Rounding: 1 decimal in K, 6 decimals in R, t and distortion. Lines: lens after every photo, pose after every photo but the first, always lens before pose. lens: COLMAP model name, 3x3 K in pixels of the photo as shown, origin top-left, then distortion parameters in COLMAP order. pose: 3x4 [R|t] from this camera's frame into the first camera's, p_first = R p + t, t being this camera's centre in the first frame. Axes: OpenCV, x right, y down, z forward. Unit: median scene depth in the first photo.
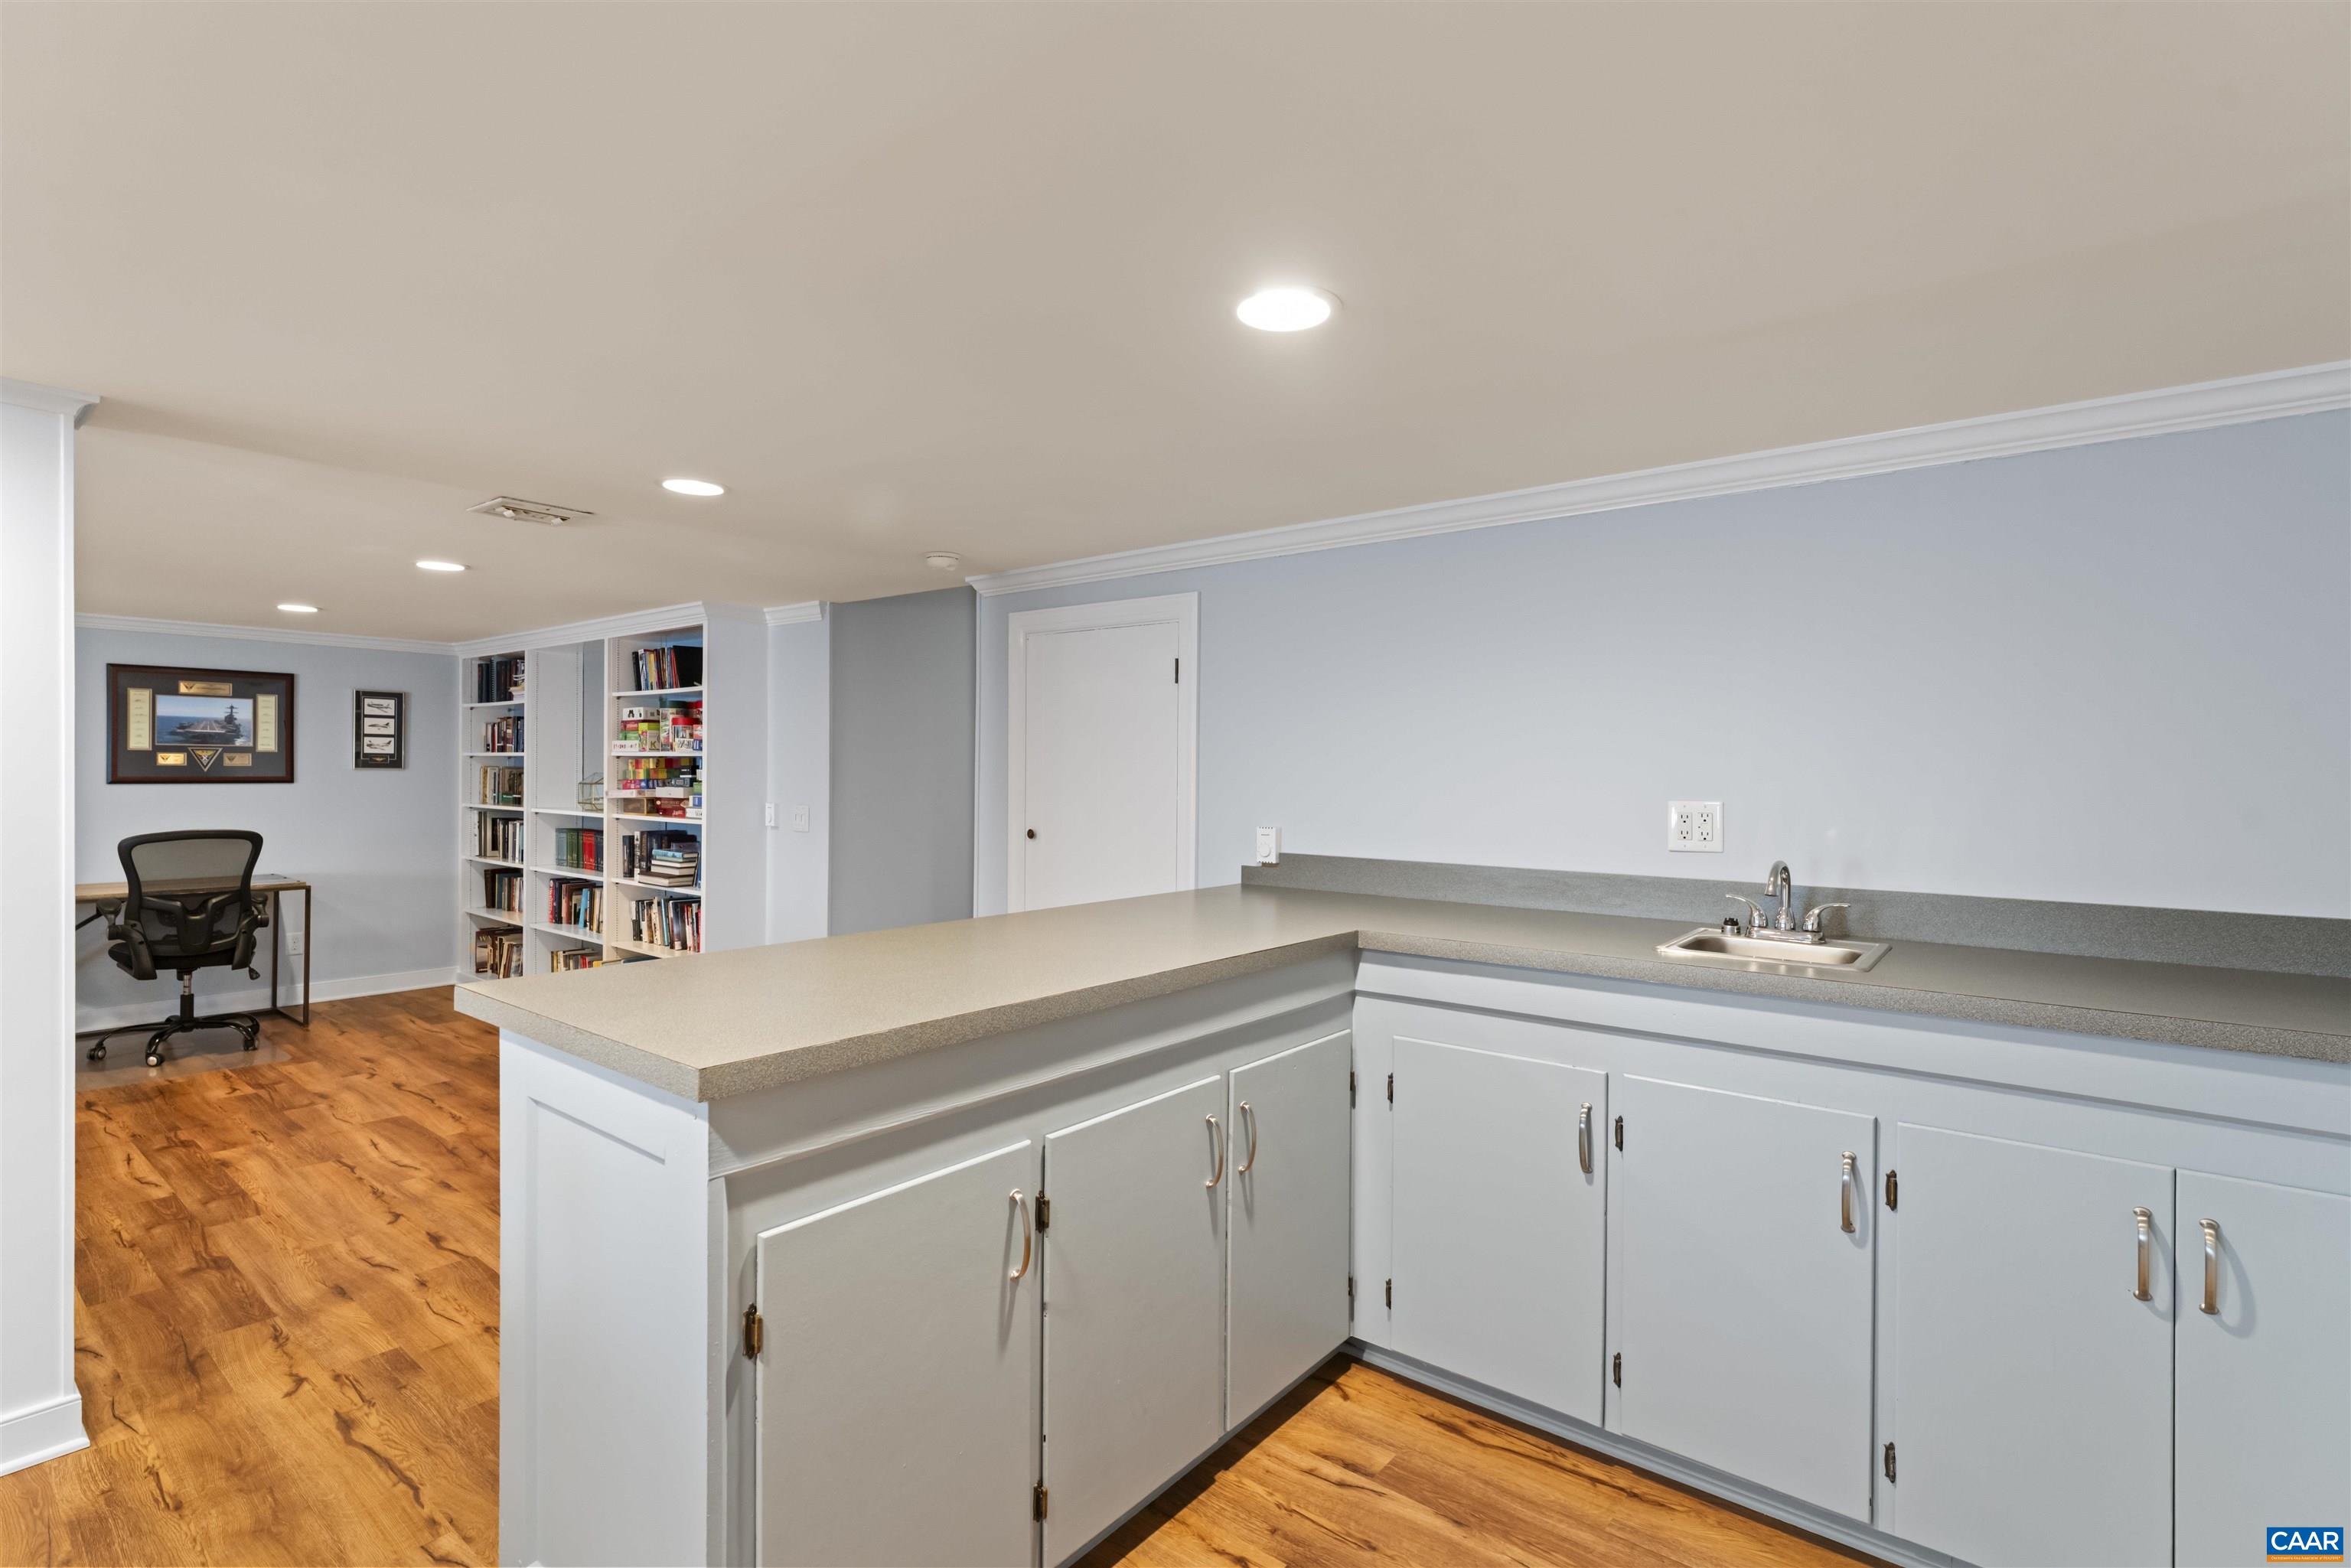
lens RADIAL K [[1095.7, 0, 1175.5], [0, 1095.7, 784.0], [0, 0, 1]] dist [-0.005001, -0.000981]
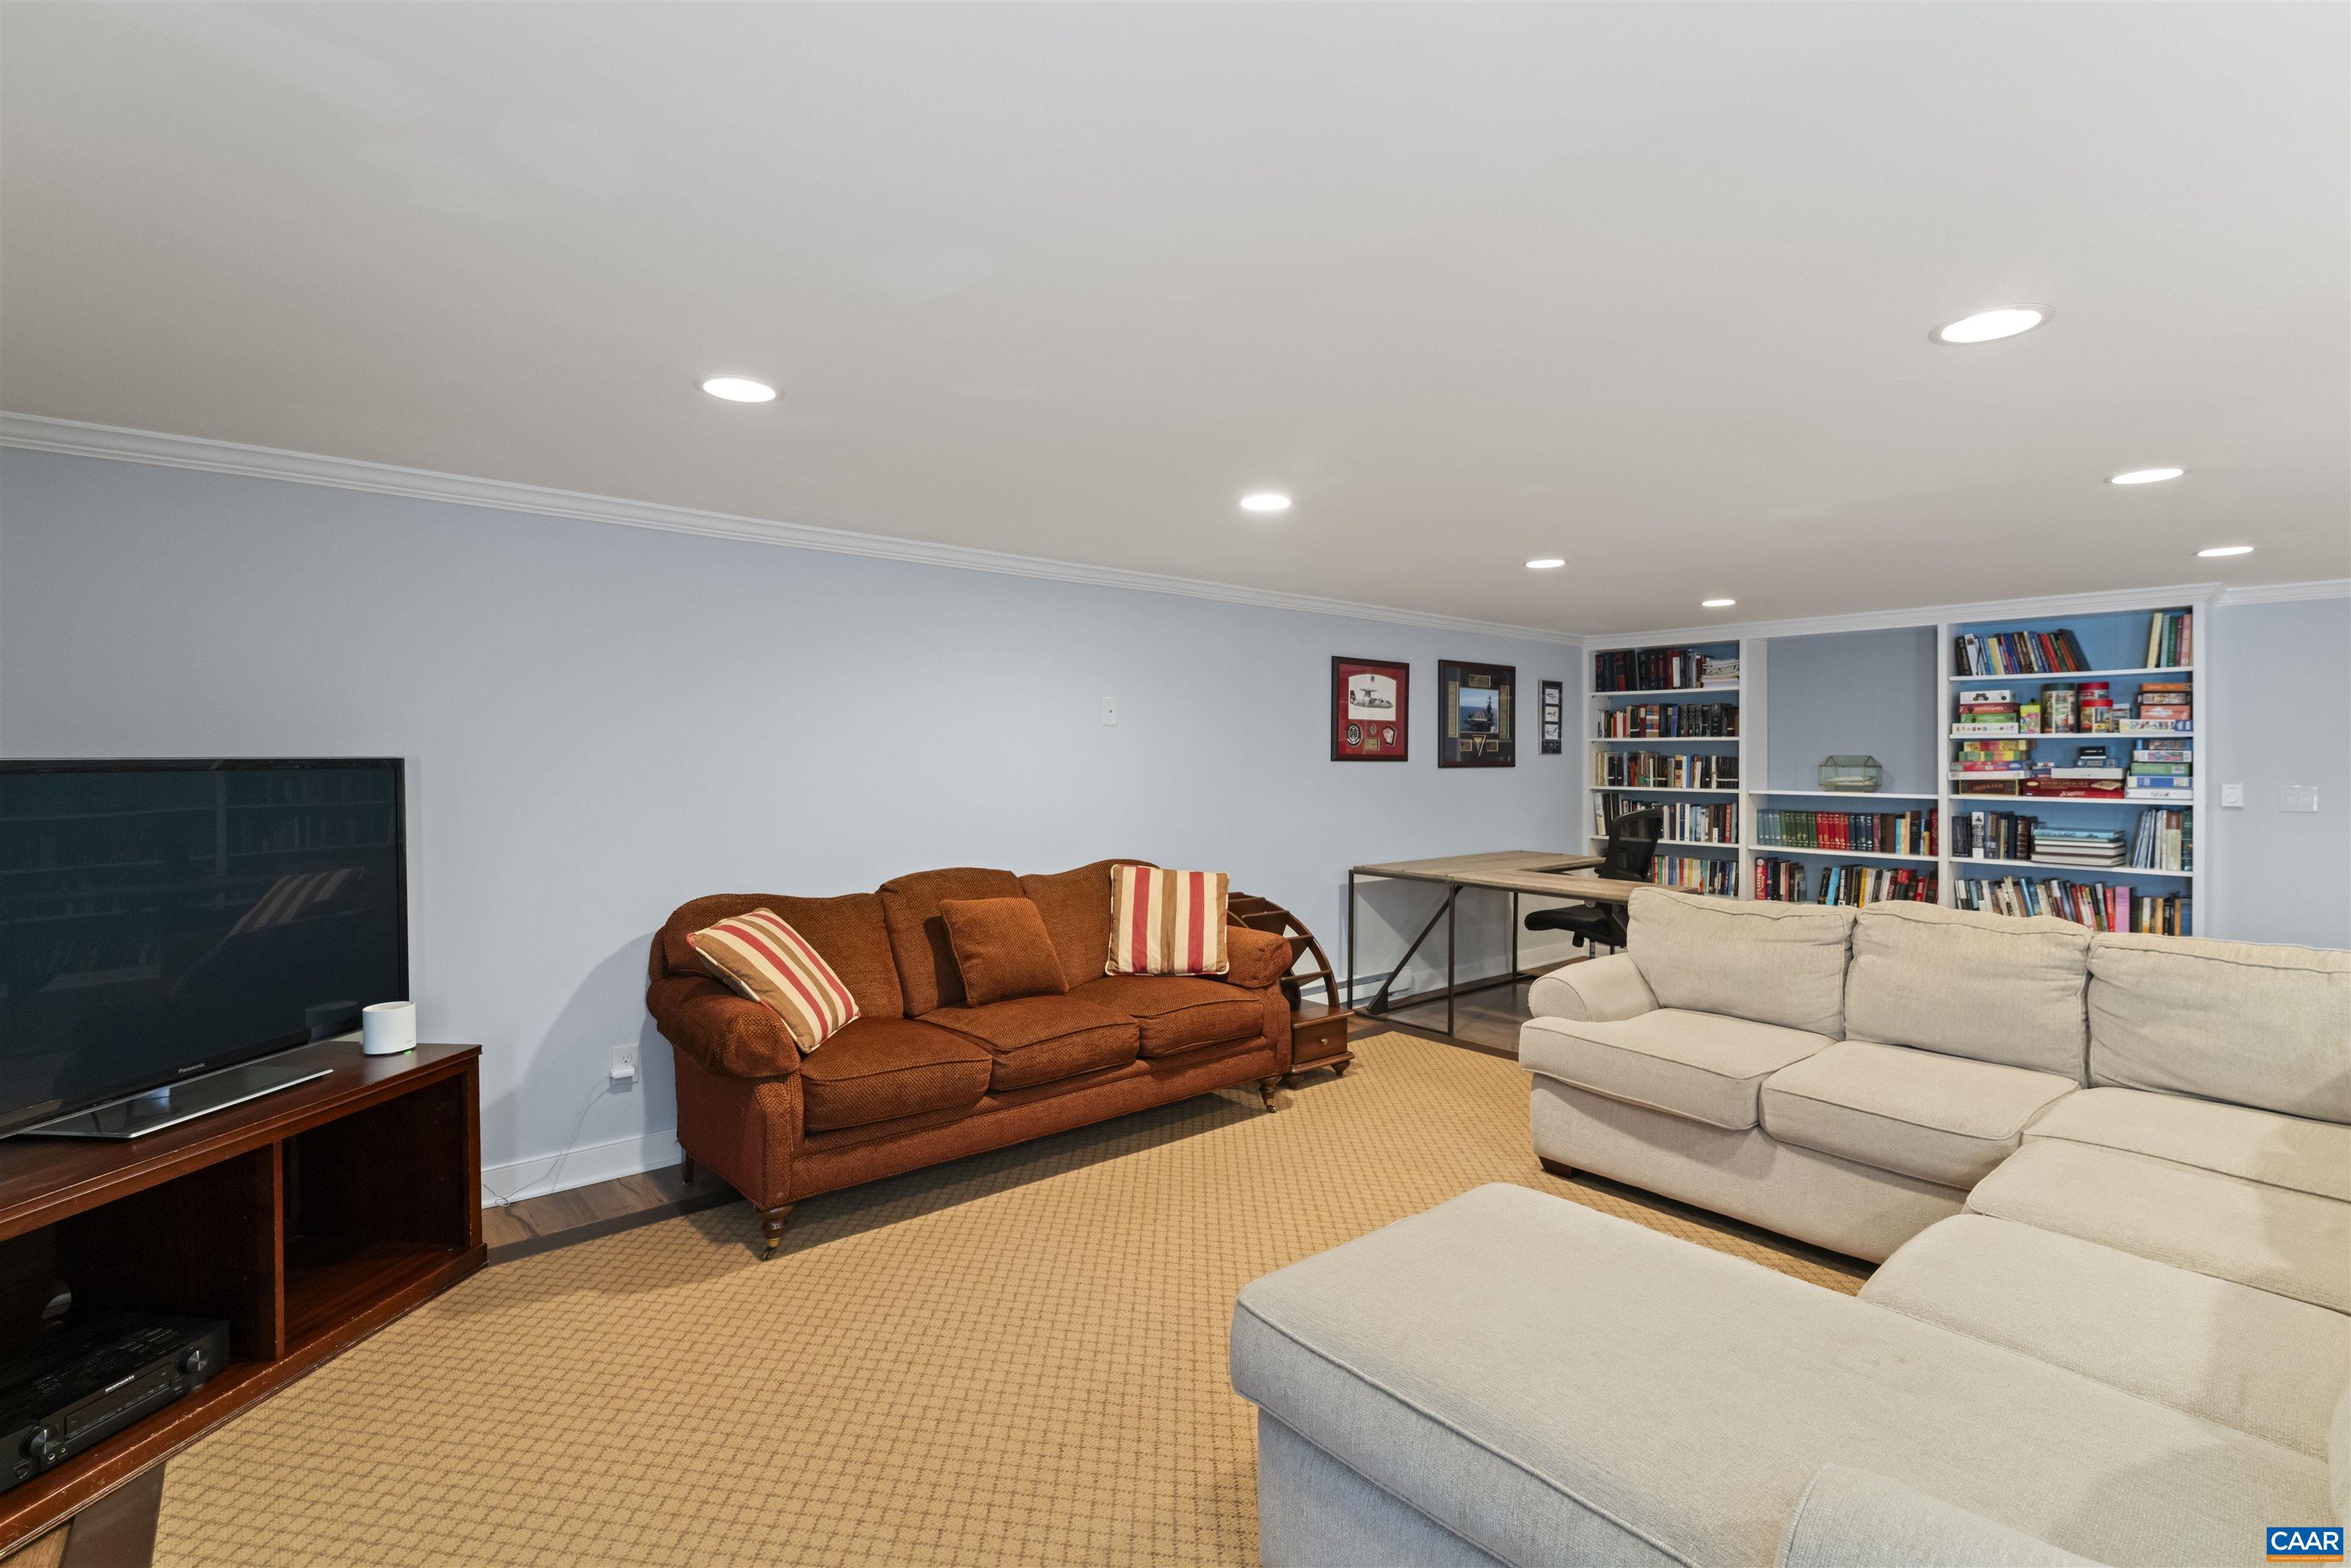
lens RADIAL K [[1065.4, 0, 1171.8], [0, 1065.4, 767.0], [0, 0, 1]] dist [-0.000354, -0.000177]
pose [[0.981613, -0.004278, -0.190832, -0.962322], [0.003606, 0.999986, -0.003866, 0.002241], [0.190846, 0.003107, 0.981615, -0.112942]]
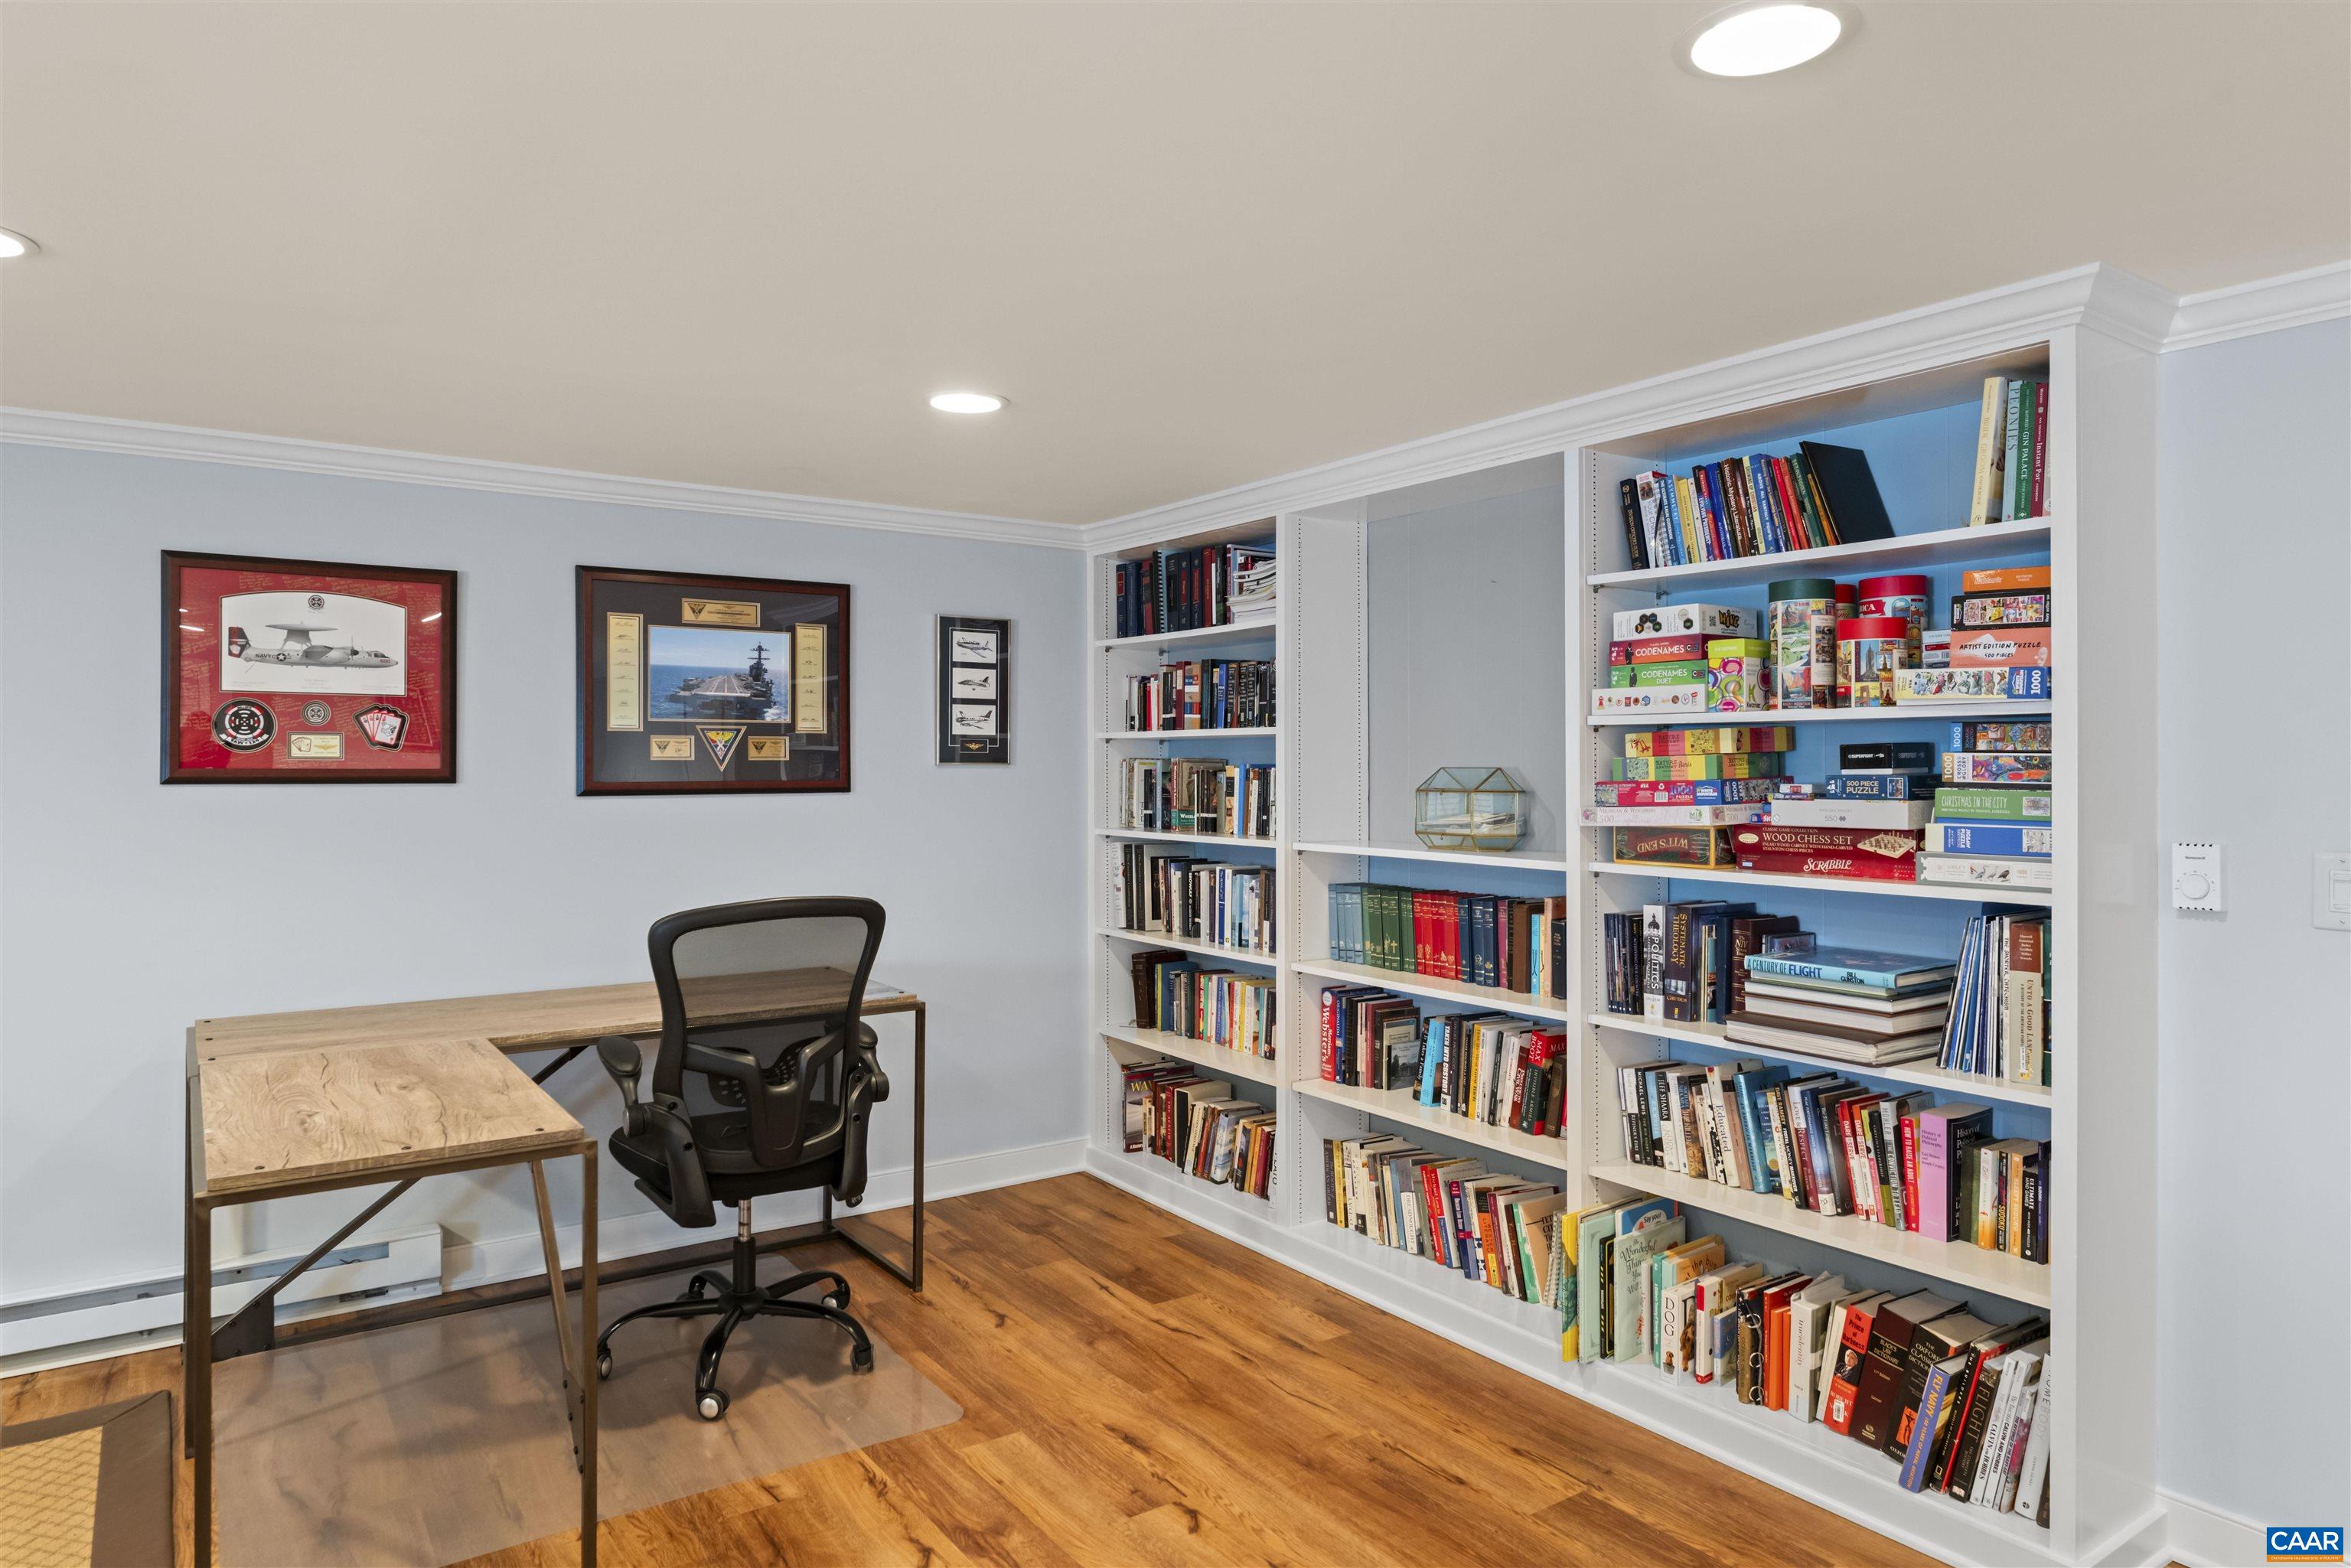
lens RADIAL K [[1418.3, 0, 1175.5], [0, 1418.3, 784.0], [0, 0, 1]] dist [0.003264, -0.000122]
pose [[0.959774, -0.006087, -0.280707, -0.475463], [0.005899, 0.999981, -0.001515, -0.002994], [0.280711, -0.000202, 0.959792, 0.395760]]
